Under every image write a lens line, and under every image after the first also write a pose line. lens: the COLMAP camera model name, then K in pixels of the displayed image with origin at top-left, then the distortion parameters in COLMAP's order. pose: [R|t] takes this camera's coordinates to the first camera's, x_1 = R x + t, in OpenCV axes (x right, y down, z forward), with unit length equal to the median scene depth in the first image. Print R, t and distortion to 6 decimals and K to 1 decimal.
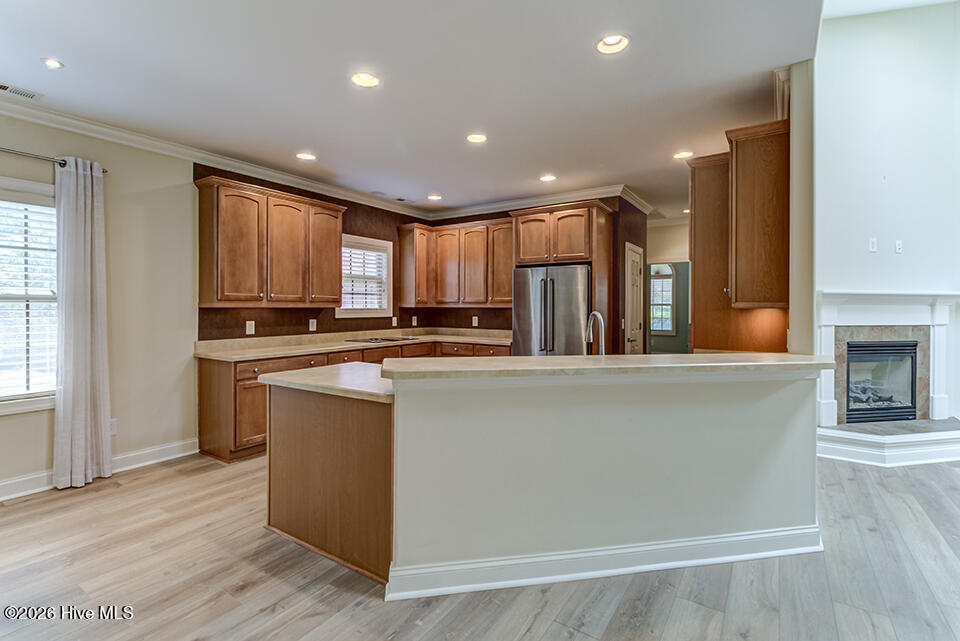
lens RADIAL K [[449.3, 0, 485.1], [0, 449.3, 323.9], [0, 0, 1]] dist [-0.009815, -0.001020]
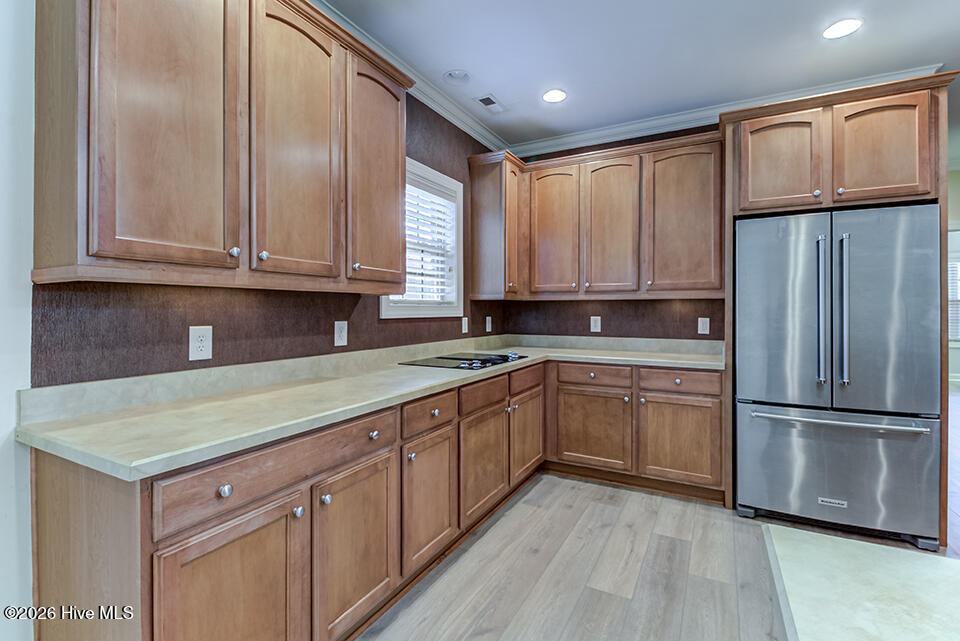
lens RADIAL K [[449.3, 0, 480.3], [0, 449.3, 325.1], [0, 0, 1]] dist [-0.009815, -0.001020]
pose [[0.996264, -0.005733, 0.086171, -0.273775], [0.006173, 0.999969, -0.004831, -0.002909], [-0.086141, 0.005345, 0.996269, 0.513699]]
